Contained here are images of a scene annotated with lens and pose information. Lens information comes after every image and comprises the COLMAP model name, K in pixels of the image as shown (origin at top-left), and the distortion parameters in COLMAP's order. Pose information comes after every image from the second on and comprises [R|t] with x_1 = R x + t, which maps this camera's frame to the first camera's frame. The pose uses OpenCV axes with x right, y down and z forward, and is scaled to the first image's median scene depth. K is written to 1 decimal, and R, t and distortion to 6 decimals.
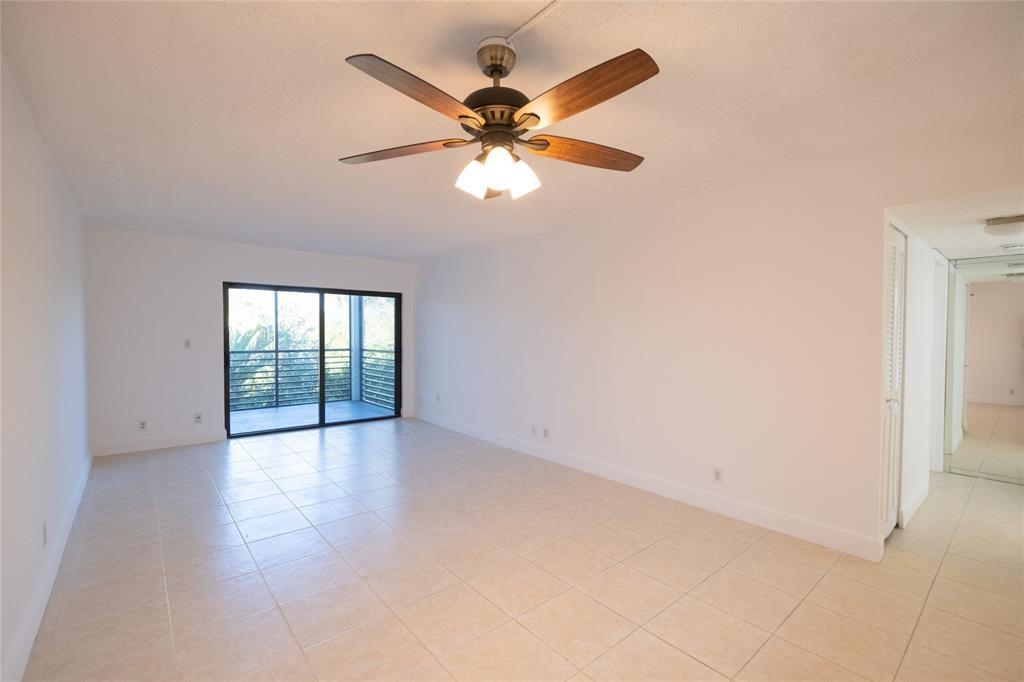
lens RADIAL K [[453.0, 0, 515.3], [0, 453.0, 334.5], [0, 0, 1]] dist [0.000599, -0.000112]
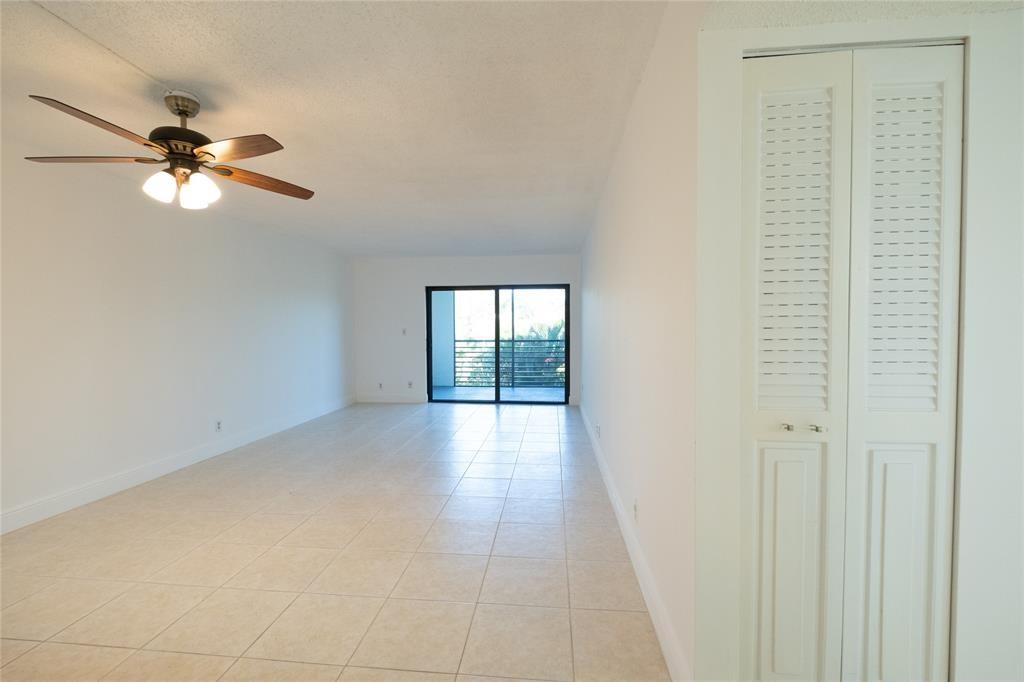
lens RADIAL K [[452.2, 0, 511.5], [0, 452.2, 340.9], [0, 0, 1]] dist [0.005468, -0.004213]
pose [[0.703094, 0.012641, -0.710985, 0.404440], [0.001201, 0.999819, 0.018964, 0.018126], [0.711096, -0.014188, 0.702952, 0.190254]]
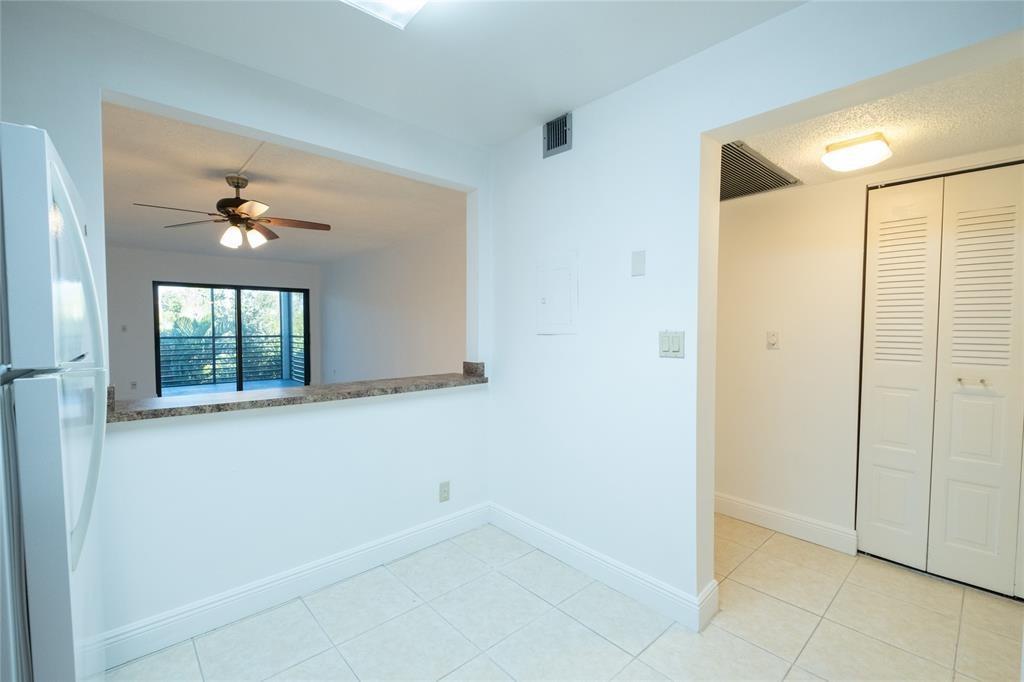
lens RADIAL K [[452.2, 0, 518.6], [0, 452.2, 342.4], [0, 0, 1]] dist [0.005468, -0.004213]
pose [[0.999234, -0.003758, 0.038955, 0.287264], [0.002327, 0.999323, 0.036724, 0.010845], [-0.039066, -0.036605, 0.998566, -0.277756]]
